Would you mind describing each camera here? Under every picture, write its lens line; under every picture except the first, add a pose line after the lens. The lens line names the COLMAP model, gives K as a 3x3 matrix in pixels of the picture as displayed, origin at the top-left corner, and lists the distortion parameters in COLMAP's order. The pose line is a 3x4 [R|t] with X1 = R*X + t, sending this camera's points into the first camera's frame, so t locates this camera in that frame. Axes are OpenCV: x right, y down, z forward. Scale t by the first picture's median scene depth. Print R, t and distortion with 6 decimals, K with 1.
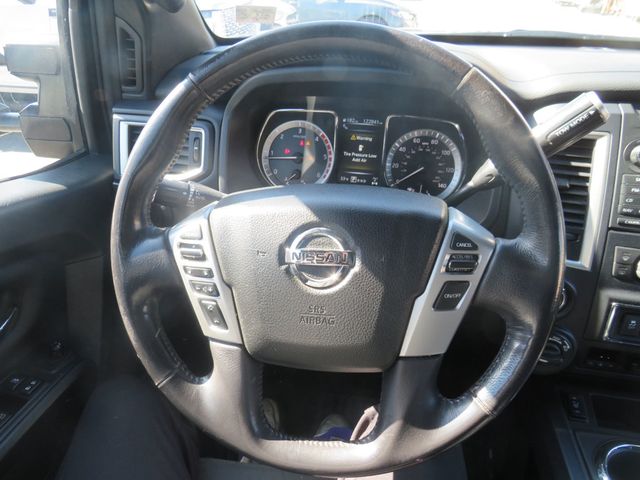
lens RADIAL K [[470.5, 0, 320.0], [0, 470.5, 240.0], [0, 0, 1]] dist [-0.010607, 0.000746]
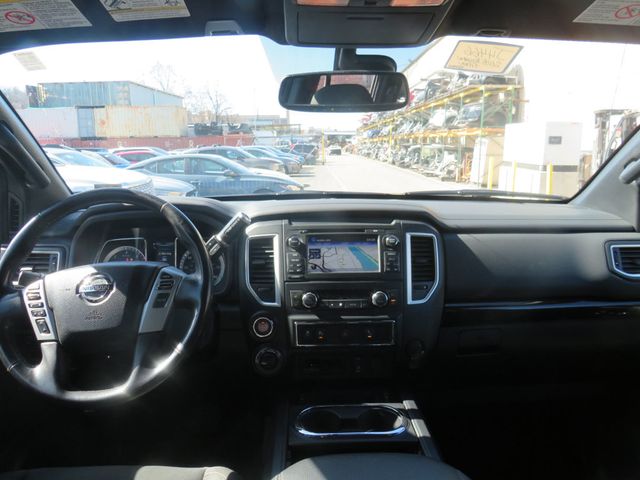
lens RADIAL K [[458.7, 0, 320.0], [0, 458.7, 240.0], [0, 0, 1]] dist [-0.001989, -0.038474]
pose [[0.979169, -0.059237, 0.194213, 0.538641], [0.120351, 0.939687, -0.320162, 0.553850], [-0.163535, 0.336866, 0.927242, -1.024939]]
